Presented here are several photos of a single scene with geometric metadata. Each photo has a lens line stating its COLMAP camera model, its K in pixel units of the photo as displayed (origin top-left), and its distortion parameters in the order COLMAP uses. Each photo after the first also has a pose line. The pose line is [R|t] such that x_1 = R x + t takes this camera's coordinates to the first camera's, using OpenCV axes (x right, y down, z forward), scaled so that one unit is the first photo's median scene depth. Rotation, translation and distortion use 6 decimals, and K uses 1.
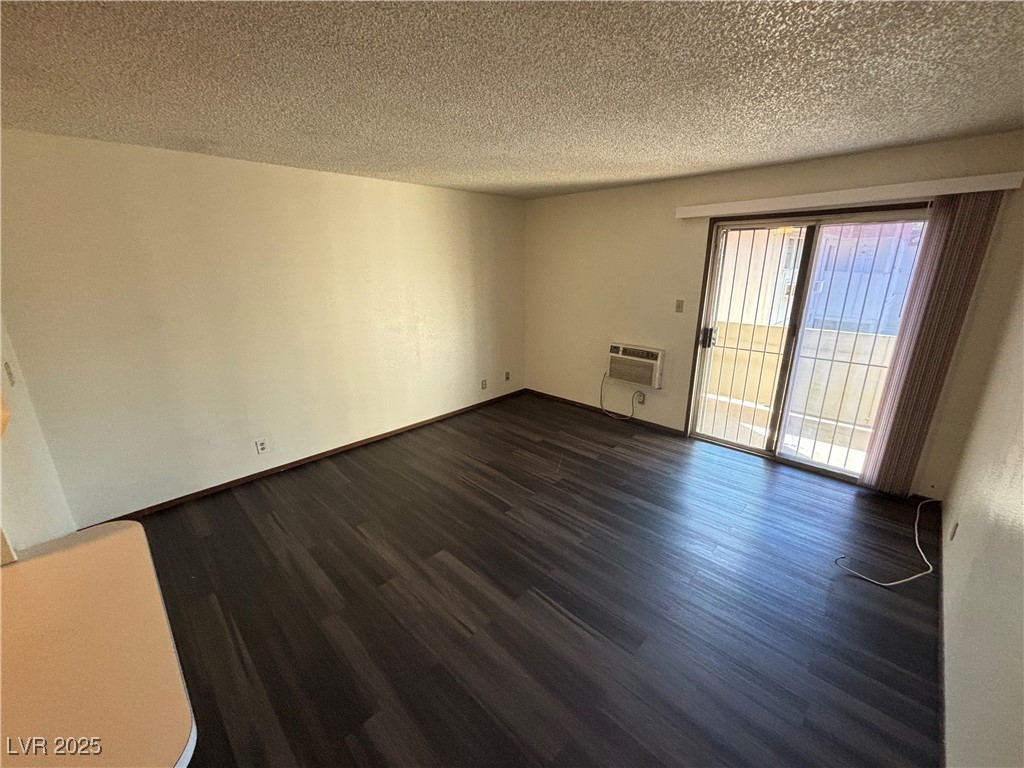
lens RADIAL K [[418.7, 0, 512.0], [0, 418.7, 384.0], [0, 0, 1]] dist [0.002113, 0.000189]
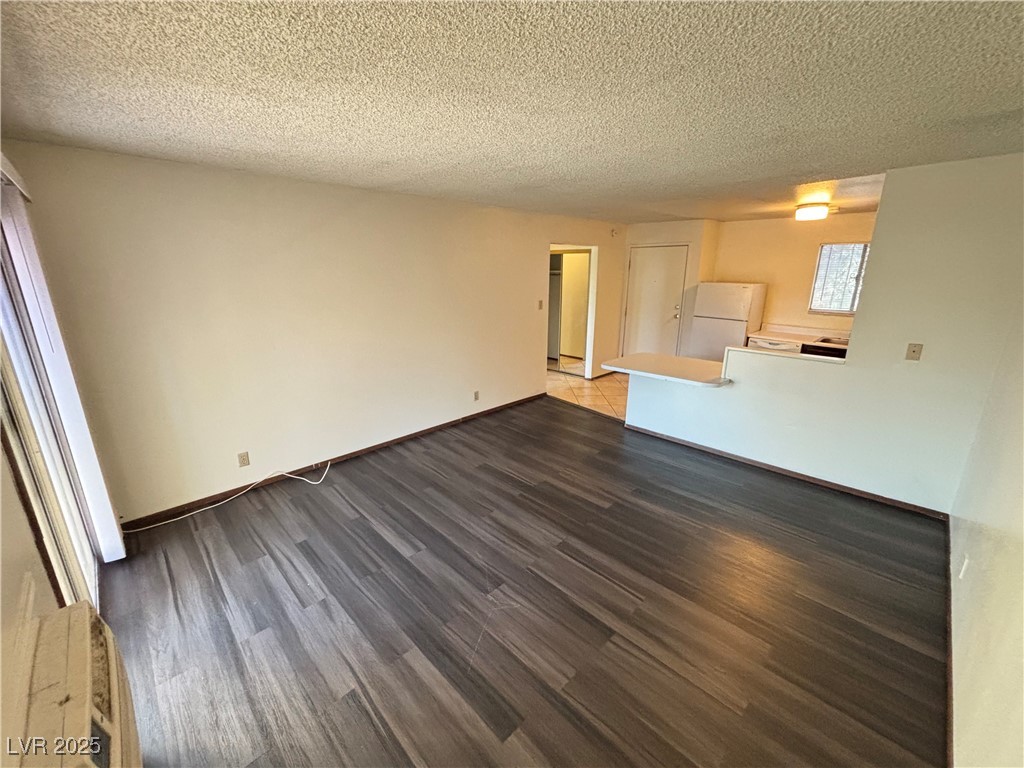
lens RADIAL K [[409.1, 0, 510.1], [0, 409.1, 384.1], [0, 0, 1]] dist [0.002982, 0.000196]
pose [[-0.999968, 0.001130, 0.007961, 0.074050], [0.005191, 0.846831, 0.531837, -0.387370], [-0.006141, 0.531861, -0.846810, 1.282316]]
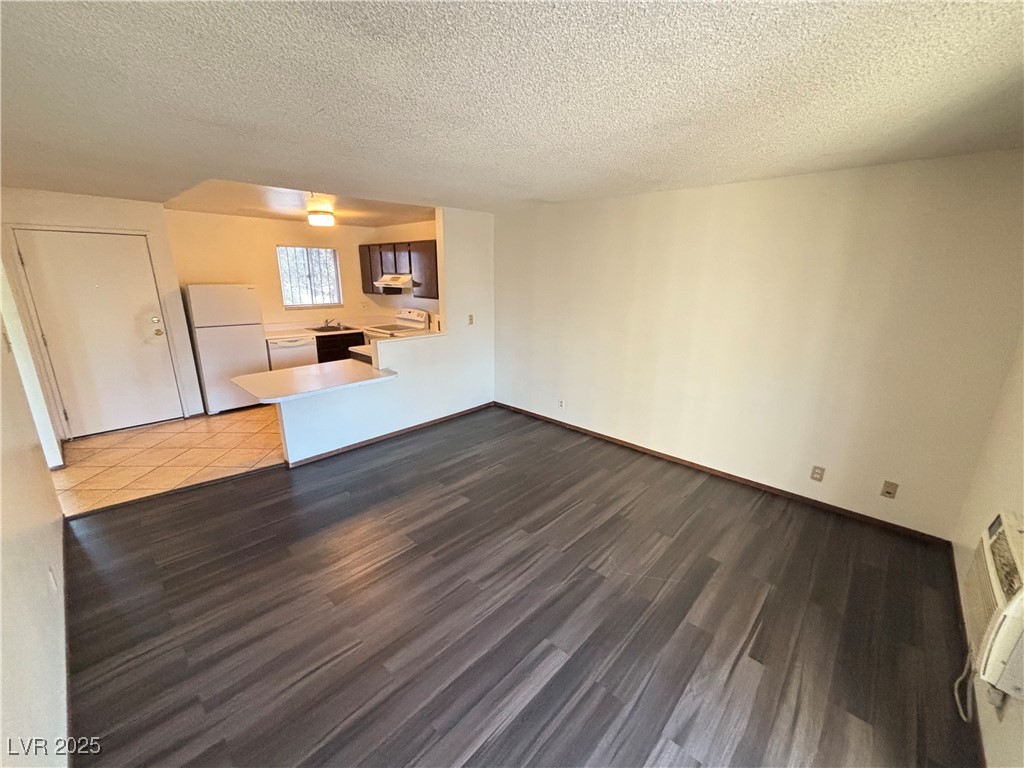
lens RADIAL K [[409.1, 0, 510.1], [0, 409.1, 384.1], [0, 0, 1]] dist [0.002982, 0.000196]
pose [[0.014614, 0.273724, -0.961697, 0.662956], [-0.290040, 0.921608, 0.257906, -0.203998], [0.956903, 0.275162, 0.092859, 0.633576]]
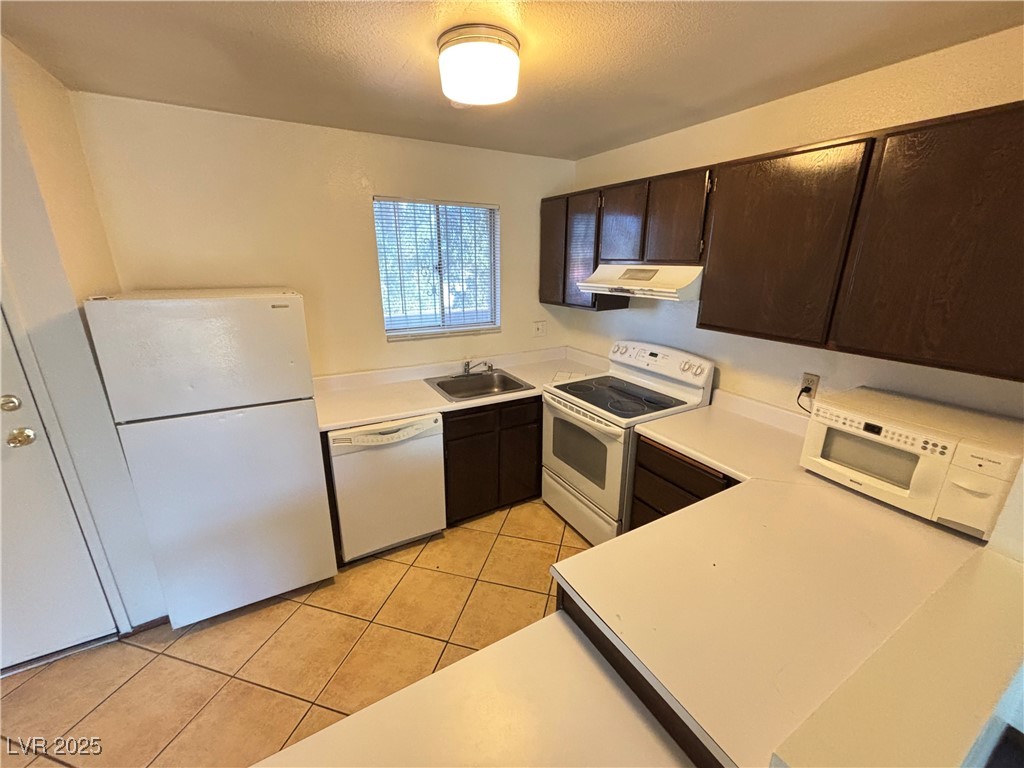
lens RADIAL K [[409.0, 0, 515.5], [0, 409.0, 382.4], [0, 0, 1]] dist [-0.000210, -0.000133]
pose [[-0.273393, 0.288506, -0.917617, -0.339779], [-0.272026, 0.891829, 0.361445, -0.066245], [0.922637, 0.348432, -0.165338, 0.222527]]
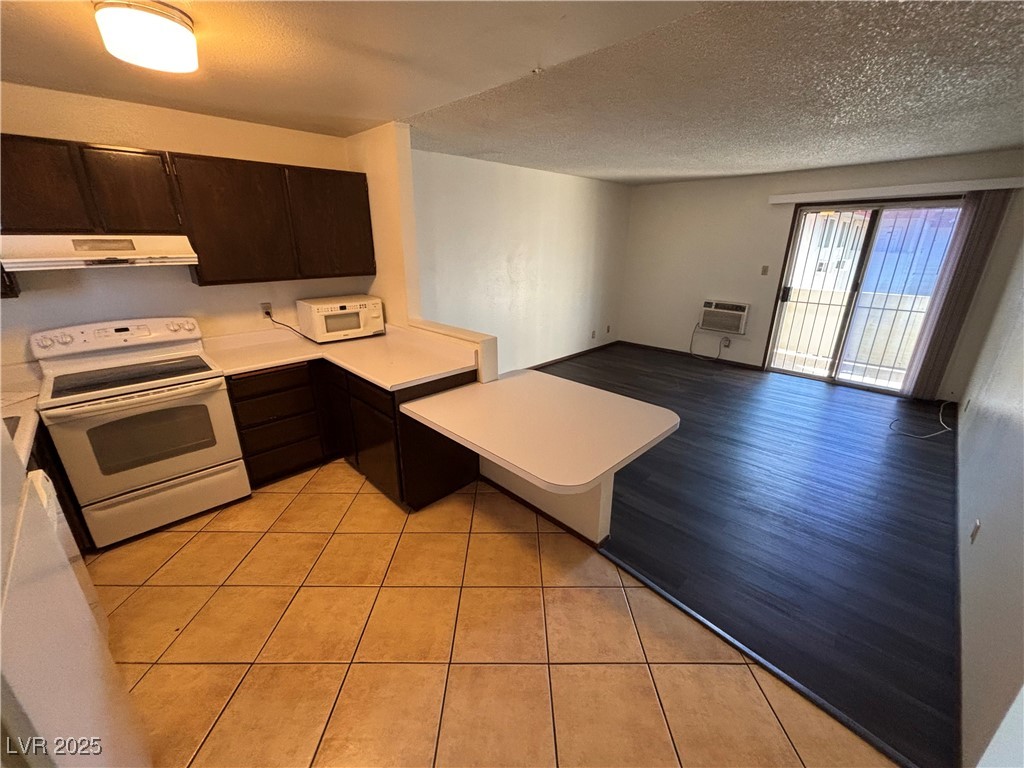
lens RADIAL K [[418.7, 0, 512.0], [0, 418.7, 384.0], [0, 0, 1]] dist [0.002113, 0.000189]
pose [[0.999803, 0.012629, -0.015329, -0.401832], [-0.011908, 0.998859, 0.046250, 0.130291], [0.015896, -0.046059, 0.998812, -0.381036]]
